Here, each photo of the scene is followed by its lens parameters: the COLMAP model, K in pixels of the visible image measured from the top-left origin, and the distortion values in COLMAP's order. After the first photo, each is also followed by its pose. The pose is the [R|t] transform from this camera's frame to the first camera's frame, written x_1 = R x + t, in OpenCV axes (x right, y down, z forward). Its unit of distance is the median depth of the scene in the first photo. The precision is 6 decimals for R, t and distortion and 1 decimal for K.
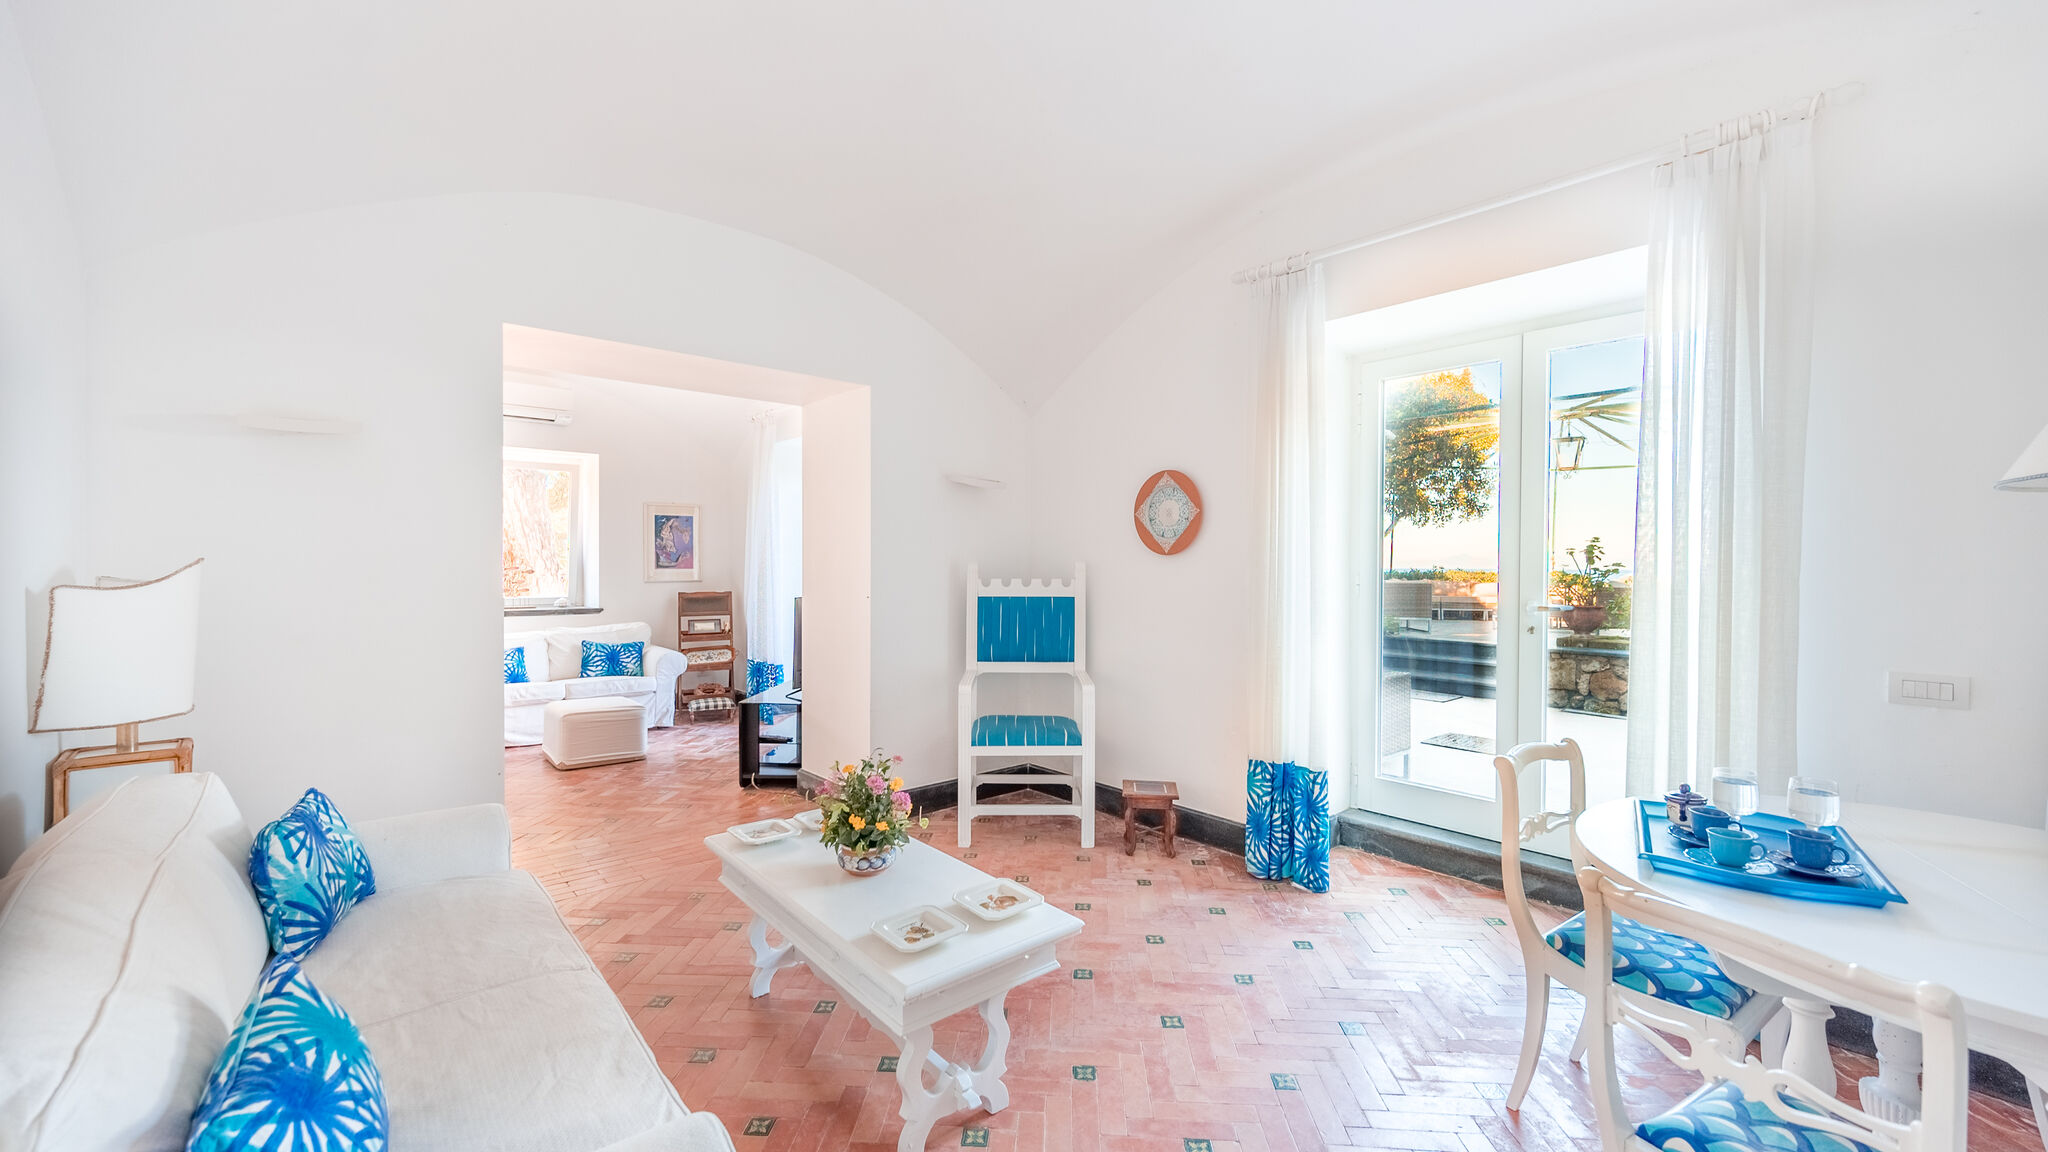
lens RADIAL K [[807.9, 0, 1034.9], [0, 807.9, 574.1], [0, 0, 1]] dist [0.002232, 0.000391]
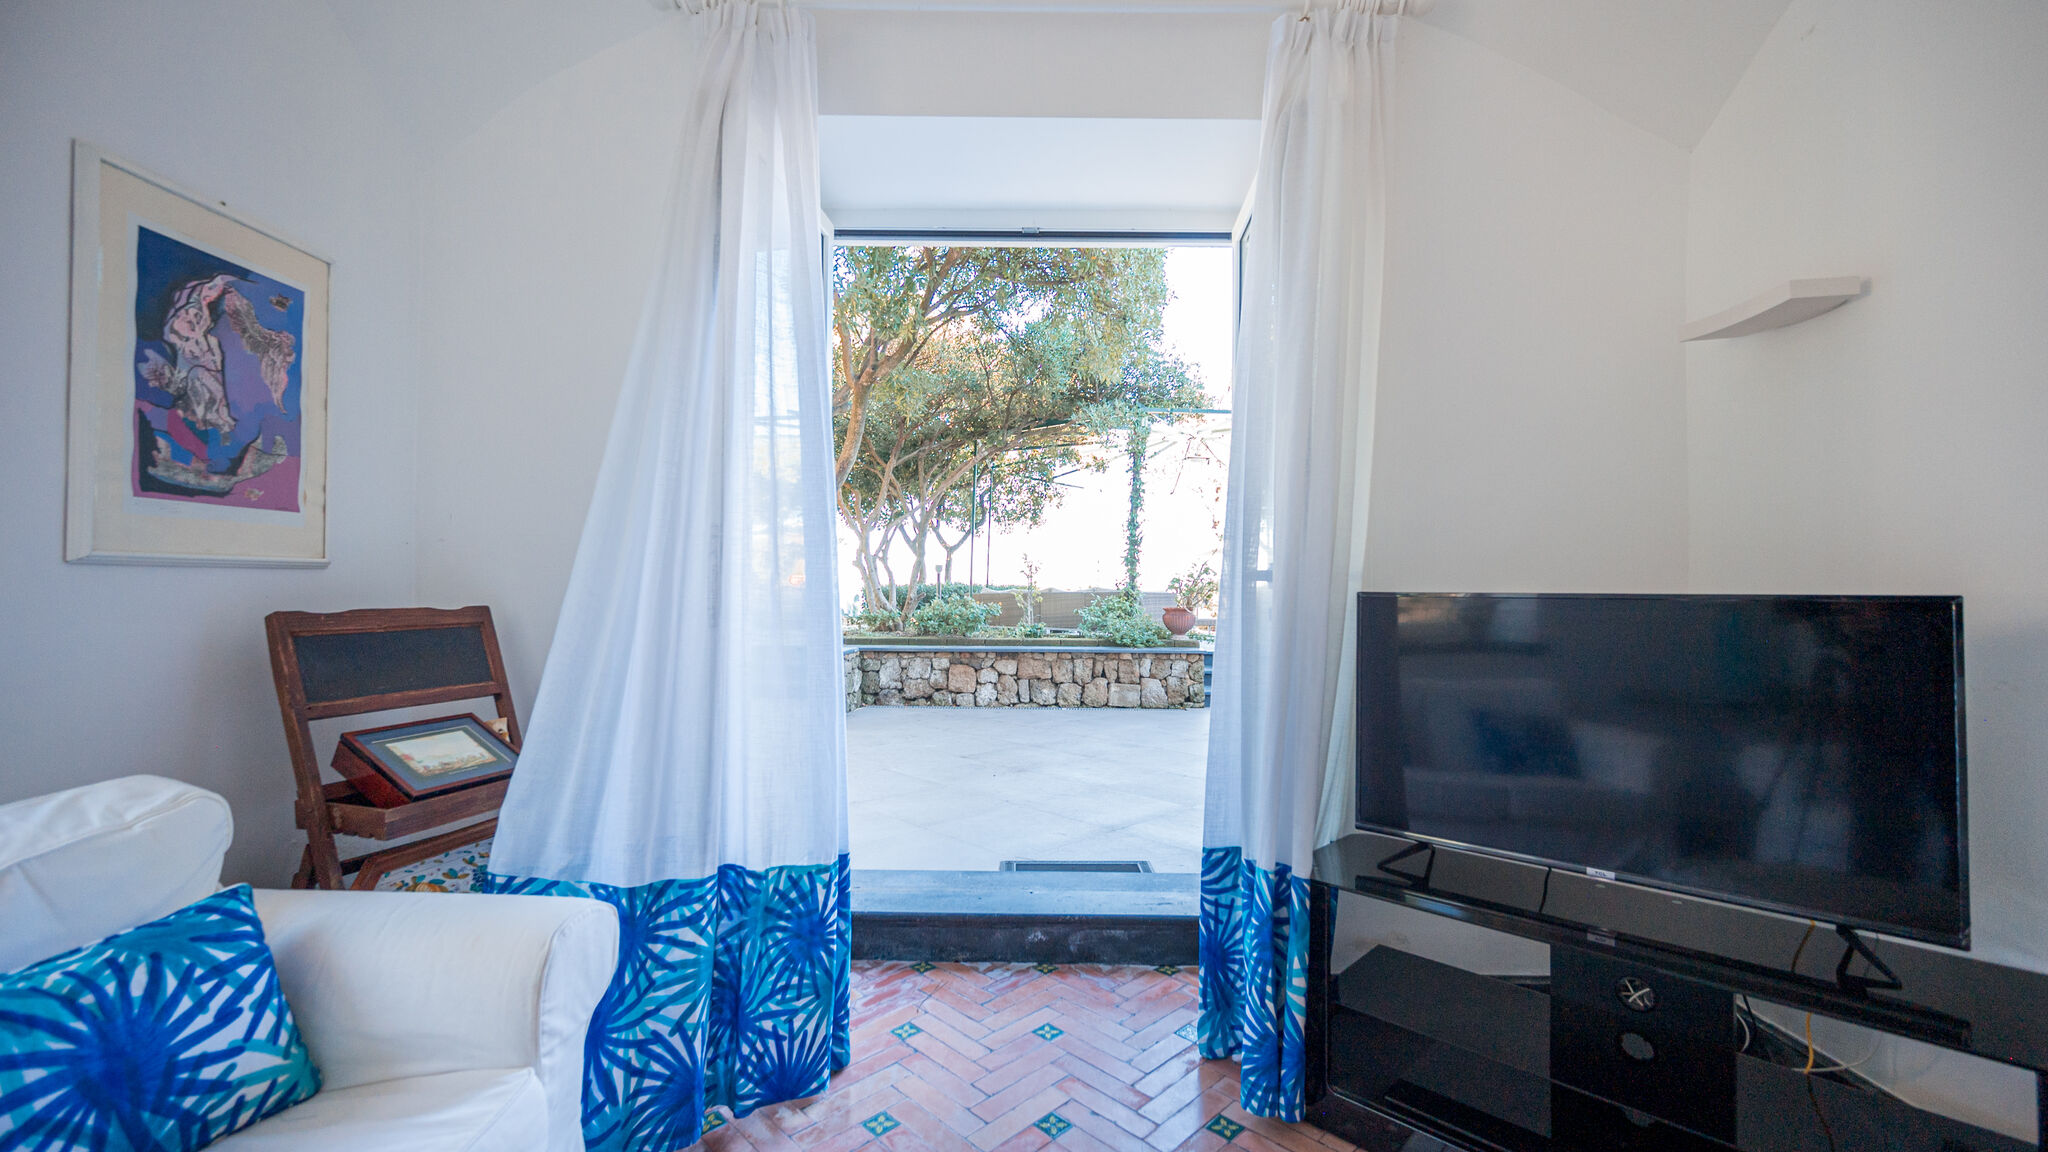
lens RADIAL K [[807.9, 0, 1029.6], [0, 807.9, 577.7], [0, 0, 1]] dist [0.002232, 0.000391]
pose [[0.649105, 0.020431, 0.760424, -0.536564], [-0.018514, 0.999767, -0.011058, 0.013207], [-0.760473, -0.006901, 0.649333, 0.788075]]
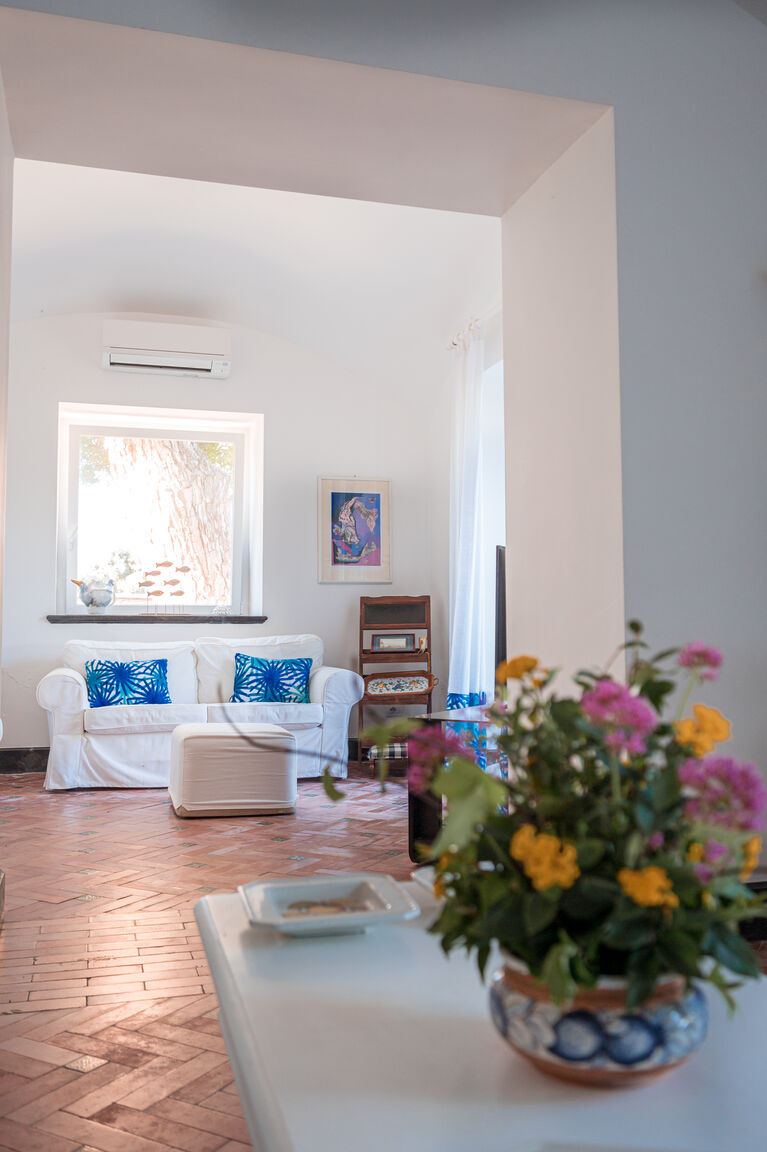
lens RADIAL K [[991.9, 0, 385.3], [0, 991.9, 569.1], [0, 0, 1]] dist [-0.002013, -0.016860]
pose [[0.902011, -0.041412, -0.429722, -0.044207], [0.005125, 0.996346, -0.085259, 0.083108], [0.431682, 0.074702, 0.898927, 0.238052]]
